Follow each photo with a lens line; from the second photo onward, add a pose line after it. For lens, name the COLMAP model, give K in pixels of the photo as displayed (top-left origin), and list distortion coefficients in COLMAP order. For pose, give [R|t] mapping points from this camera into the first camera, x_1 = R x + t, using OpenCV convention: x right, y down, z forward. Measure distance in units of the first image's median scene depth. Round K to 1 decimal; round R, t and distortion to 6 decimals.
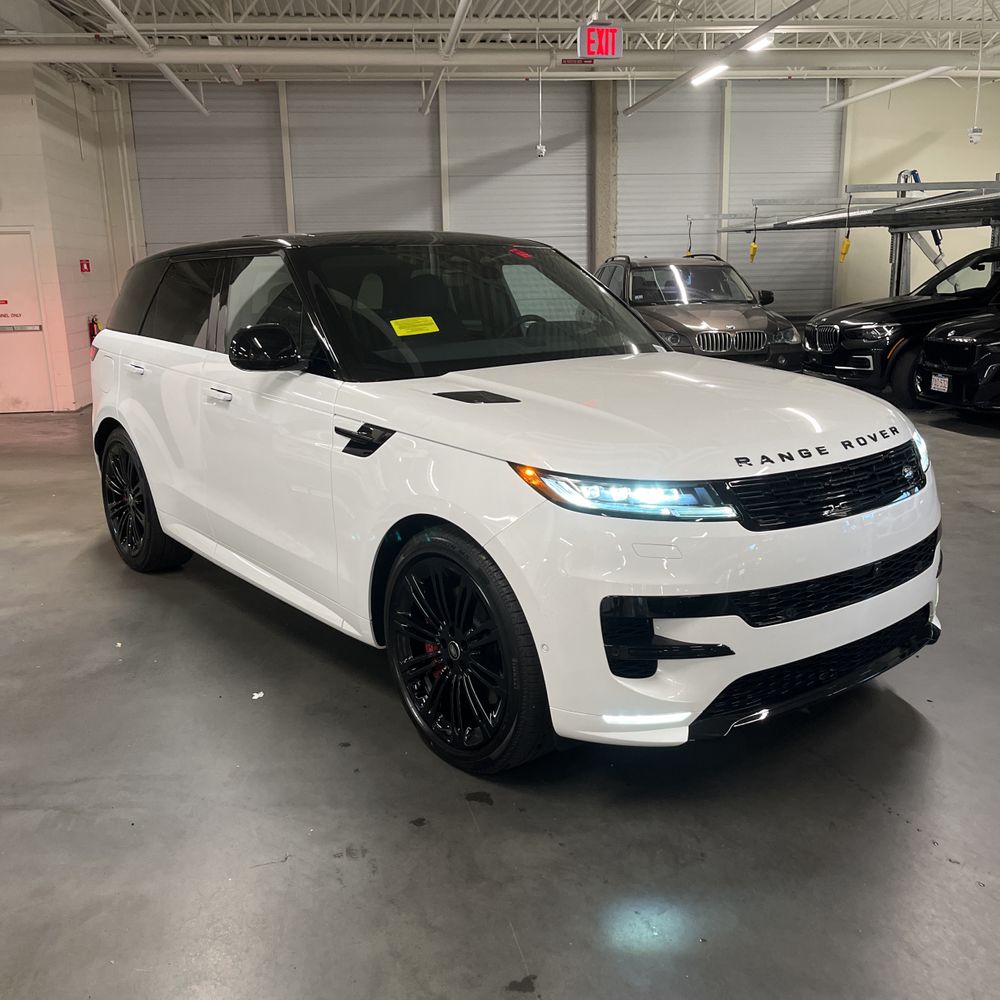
lens RADIAL K [[1015.8, 0, 506.3], [0, 1015.8, 507.2], [0, 0, 1]] dist [0.024447, 0.000000]
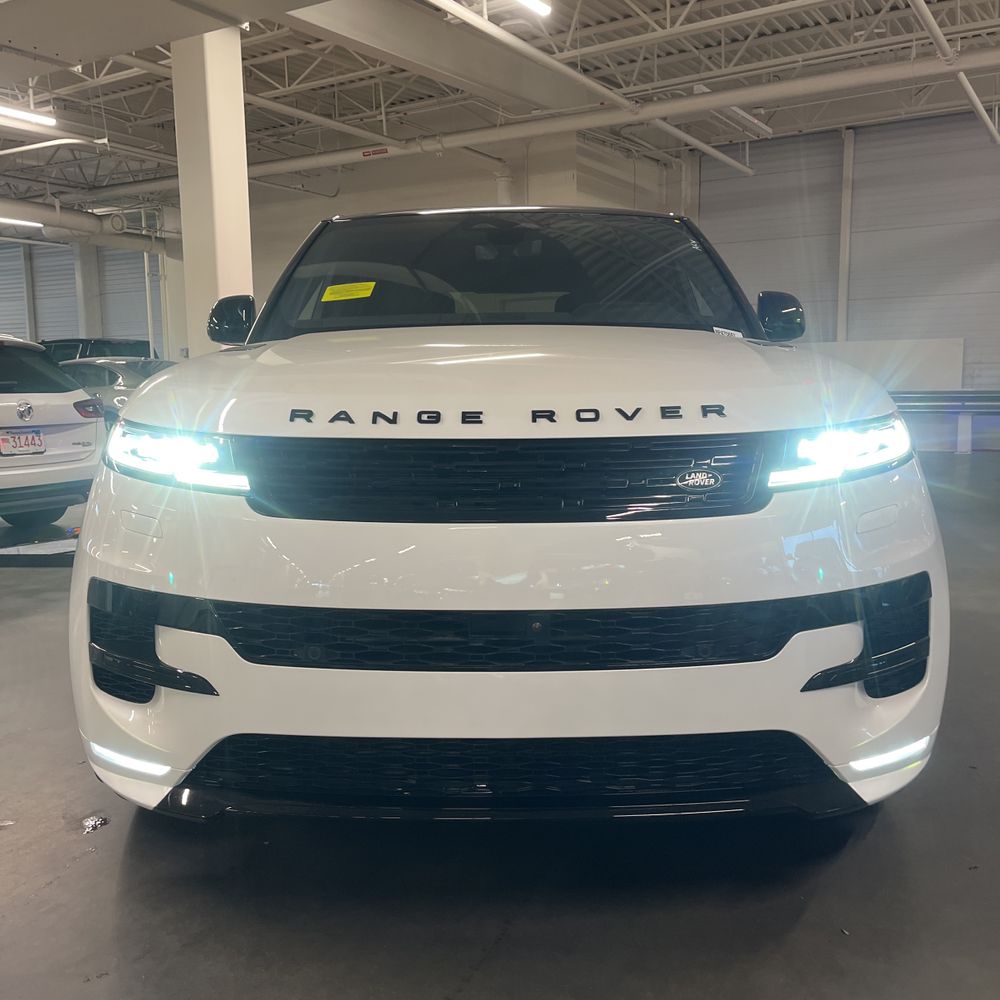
lens RADIAL K [[1015.8, 0, 501.6], [0, 1015.8, 508.4], [0, 0, 1]] dist [0.024447, 0.000000]
pose [[0.777730, 0.093677, -0.621579, 0.561705], [-0.146666, 0.988583, -0.034525, 0.014071], [0.611249, 0.118016, 0.782590, 0.421519]]
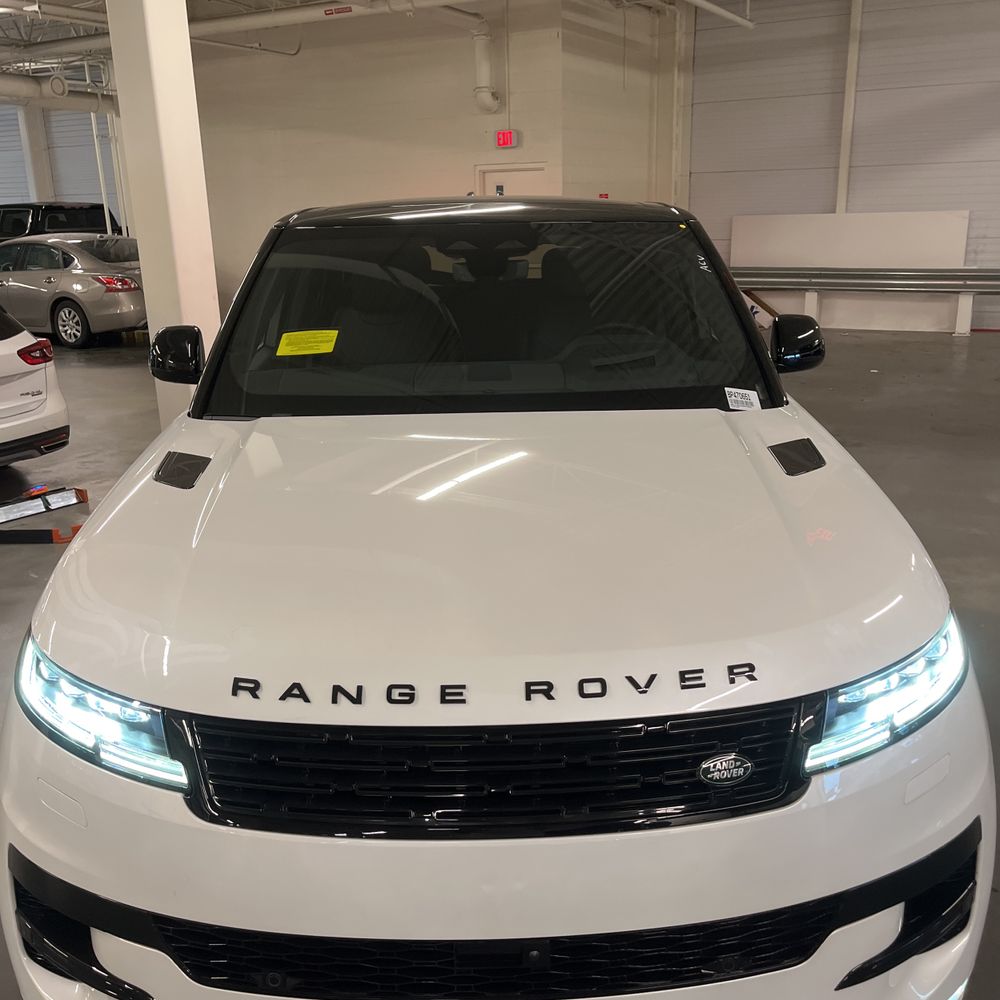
lens RADIAL K [[1015.8, 0, 513.8], [0, 1015.8, 508.9], [0, 0, 1]] dist [0.024447, 0.000000]
pose [[0.795855, 0.179381, -0.578305, 0.483153], [-0.132800, 0.983565, 0.122328, -0.168591], [0.590744, -0.020556, 0.806597, 0.479282]]
